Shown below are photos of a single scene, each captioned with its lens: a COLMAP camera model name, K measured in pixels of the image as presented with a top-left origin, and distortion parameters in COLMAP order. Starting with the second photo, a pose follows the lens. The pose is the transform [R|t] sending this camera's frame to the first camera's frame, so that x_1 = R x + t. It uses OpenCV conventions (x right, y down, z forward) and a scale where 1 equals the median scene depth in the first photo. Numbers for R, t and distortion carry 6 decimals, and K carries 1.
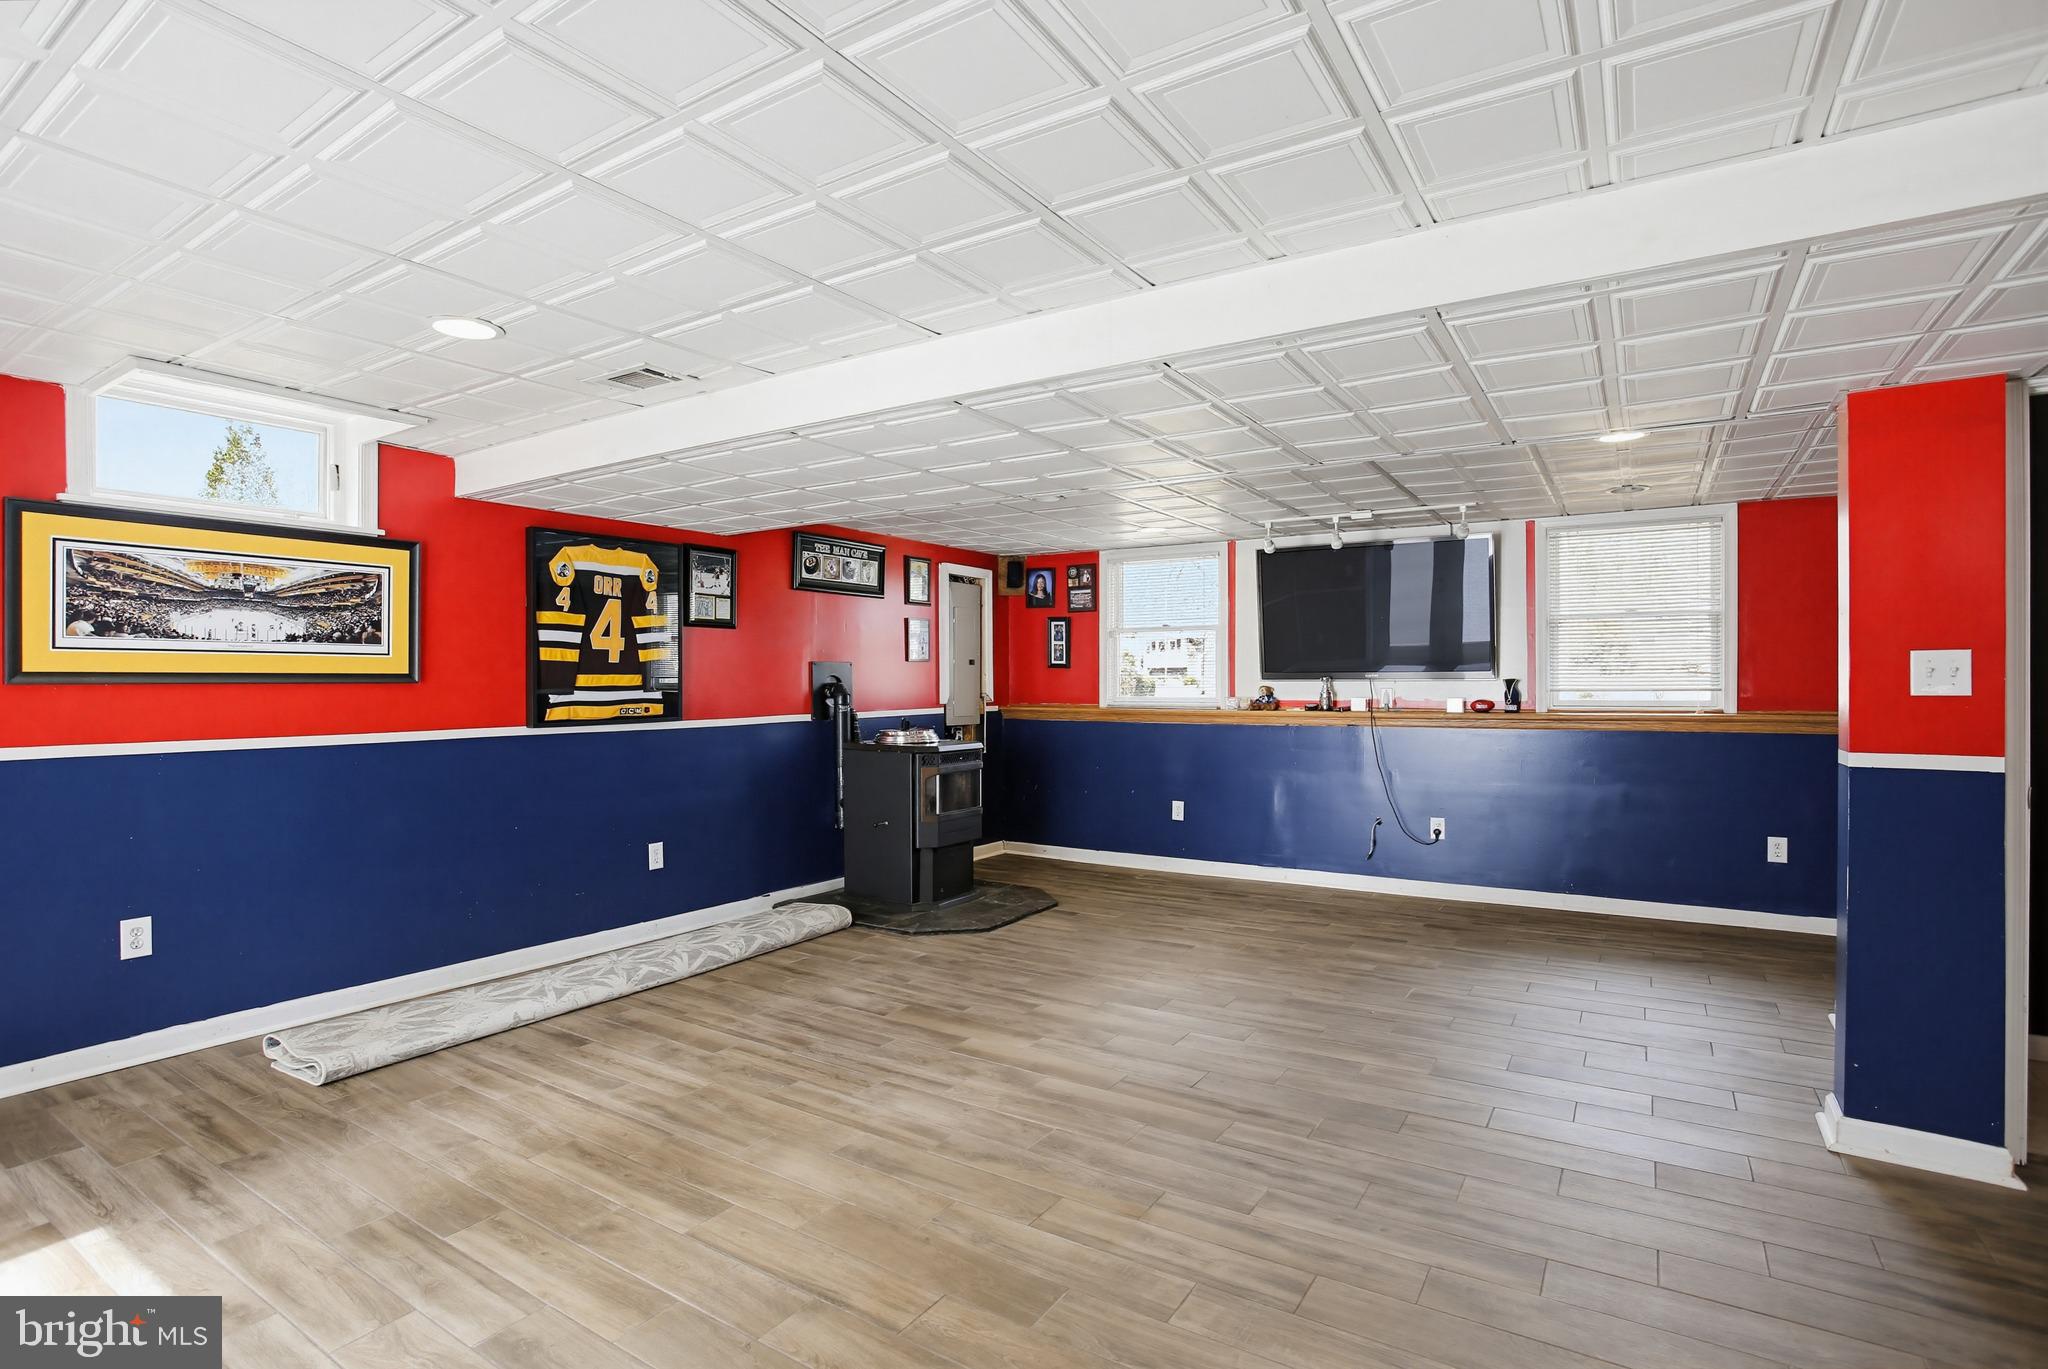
lens RADIAL K [[998.3, 0, 1005.4], [0, 998.3, 681.3], [0, 0, 1]] dist [-0.085092, 0.033010]
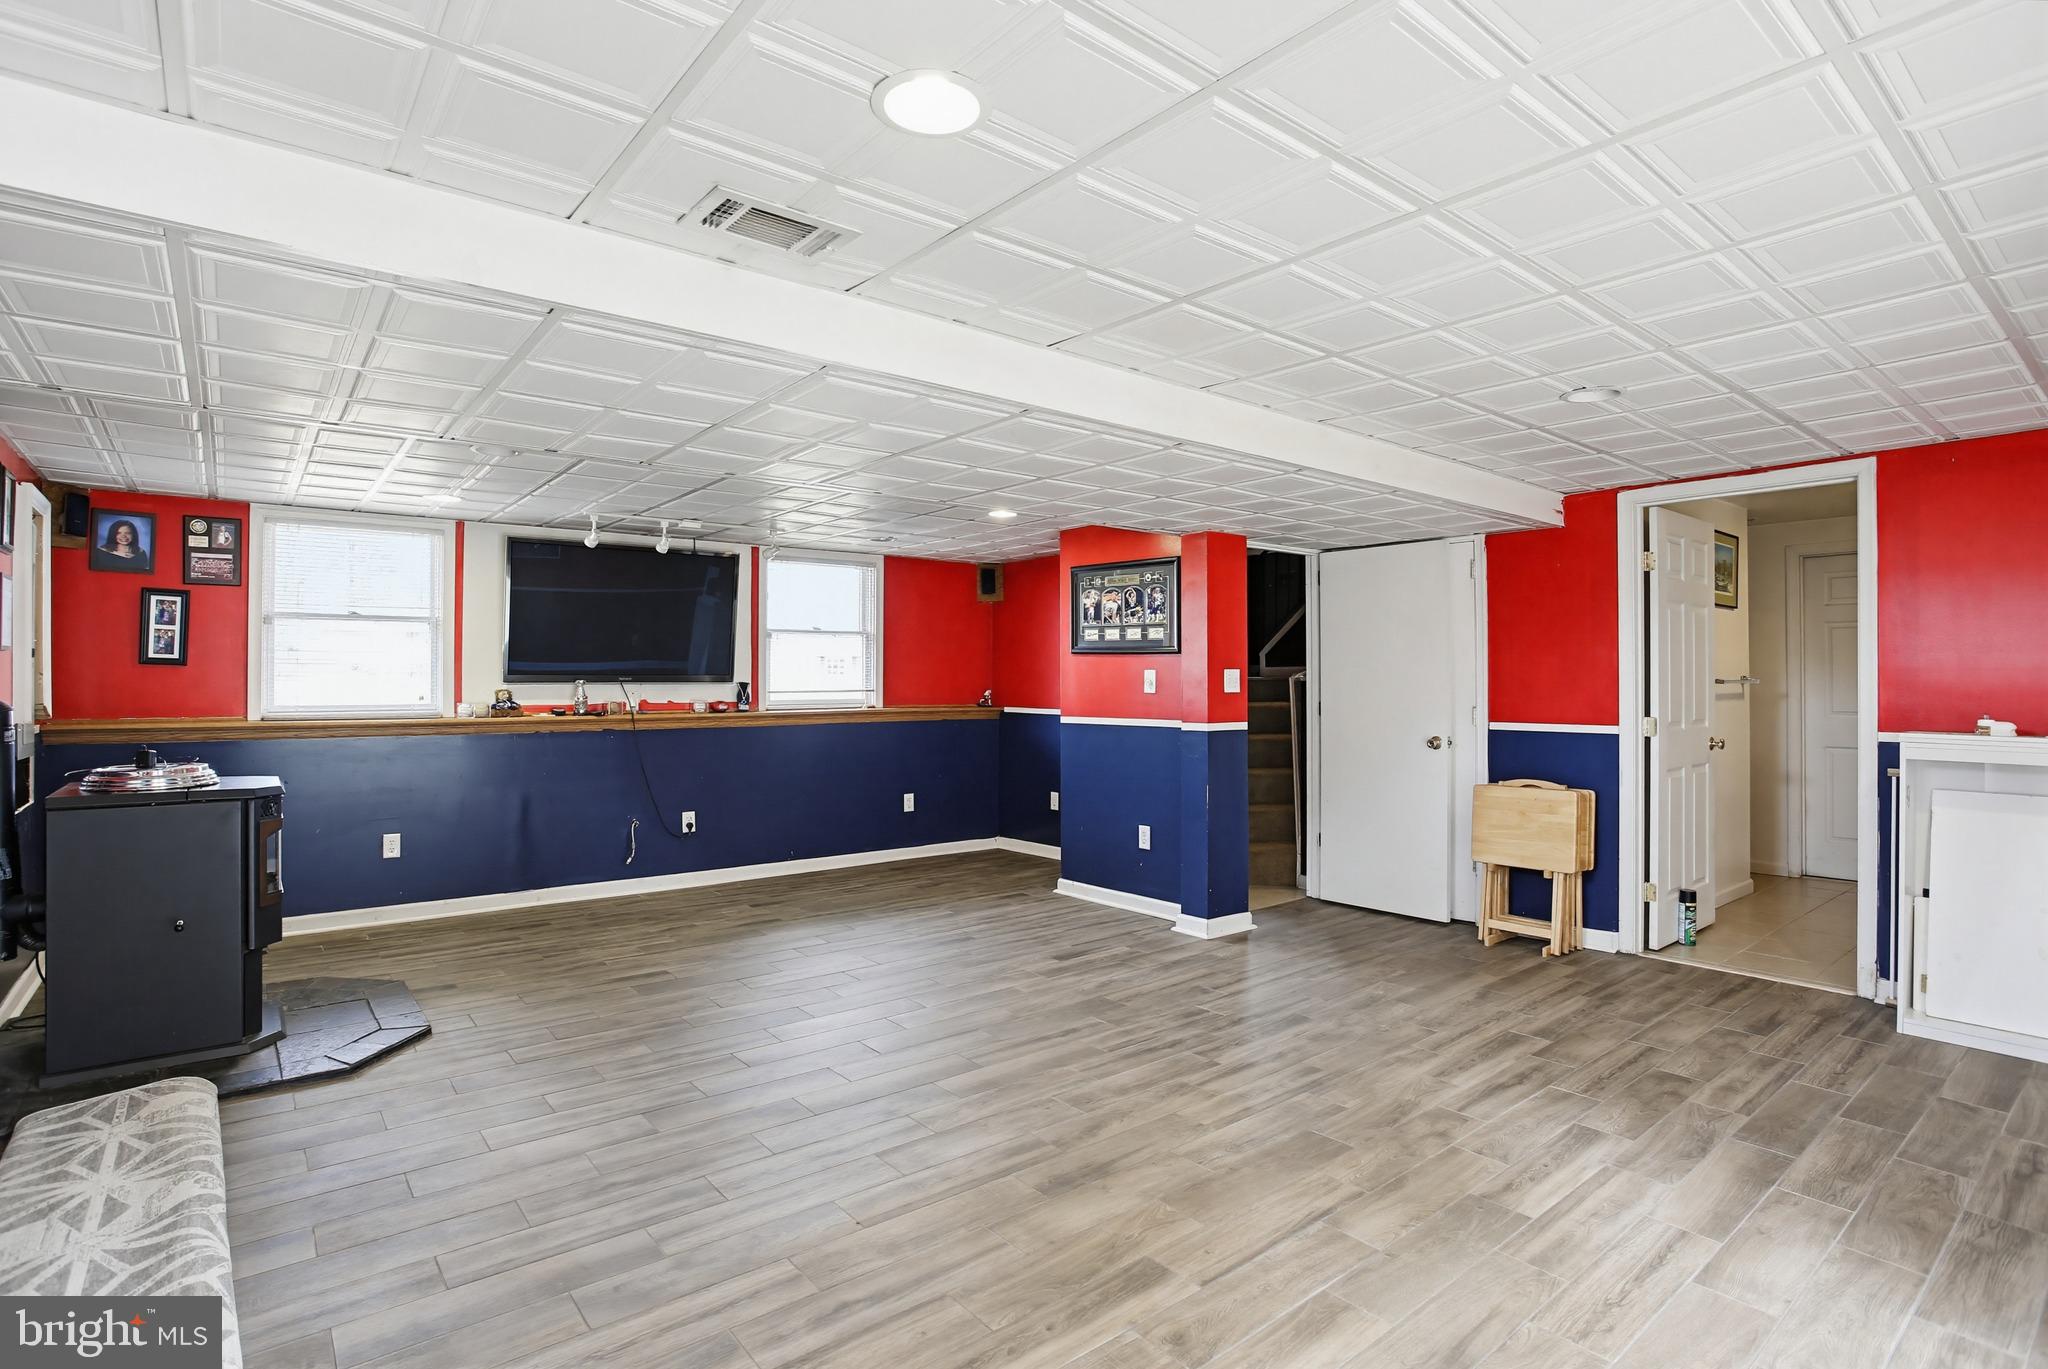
lens RADIAL K [[998.3, 0, 1005.4], [0, 998.3, 681.3], [0, 0, 1]] dist [-0.085092, 0.033010]
pose [[0.322611, 0.000499, 0.946531, -0.533259], [-0.002489, 0.999997, 0.000321, -0.005334], [-0.946528, -0.002459, 0.322612, 0.367210]]
